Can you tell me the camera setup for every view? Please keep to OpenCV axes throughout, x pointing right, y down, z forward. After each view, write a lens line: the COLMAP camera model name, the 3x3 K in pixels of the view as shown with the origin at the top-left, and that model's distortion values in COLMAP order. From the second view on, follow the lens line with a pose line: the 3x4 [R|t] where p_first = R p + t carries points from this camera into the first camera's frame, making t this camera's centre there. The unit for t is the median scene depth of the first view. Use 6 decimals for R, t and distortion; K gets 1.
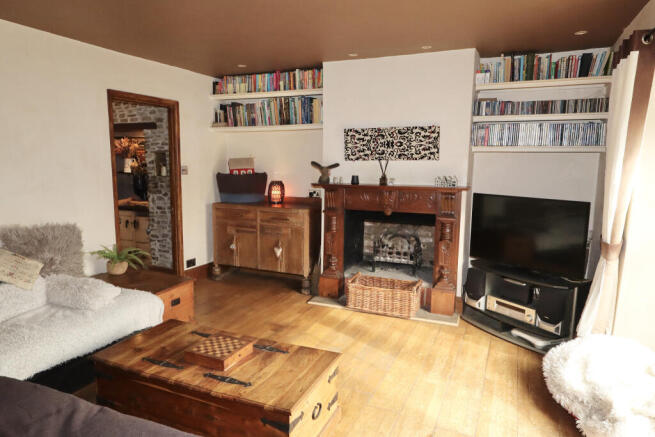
lens RADIAL K [[421.0, 0, 327.1], [0, 421.0, 220.0], [0, 0, 1]] dist [-0.001447, 0.000056]
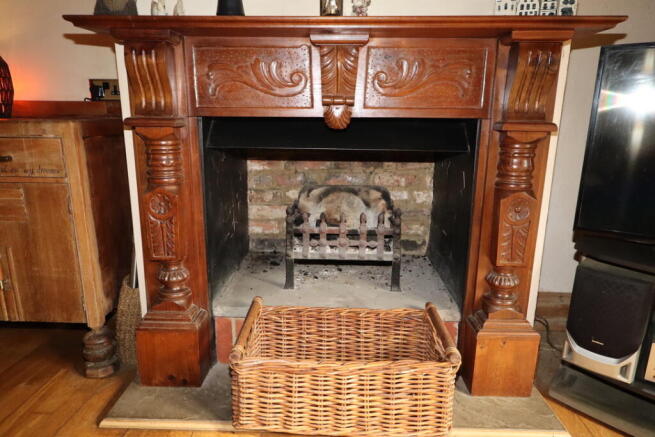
lens RADIAL K [[421.0, 0, 328.6], [0, 421.0, 219.3], [0, 0, 1]] dist [-0.001447, 0.000056]
pose [[0.932537, -0.084889, 0.350954, 0.013322], [0.047475, 0.992359, 0.113886, 0.019030], [-0.357940, -0.089542, 0.929441, 0.628853]]
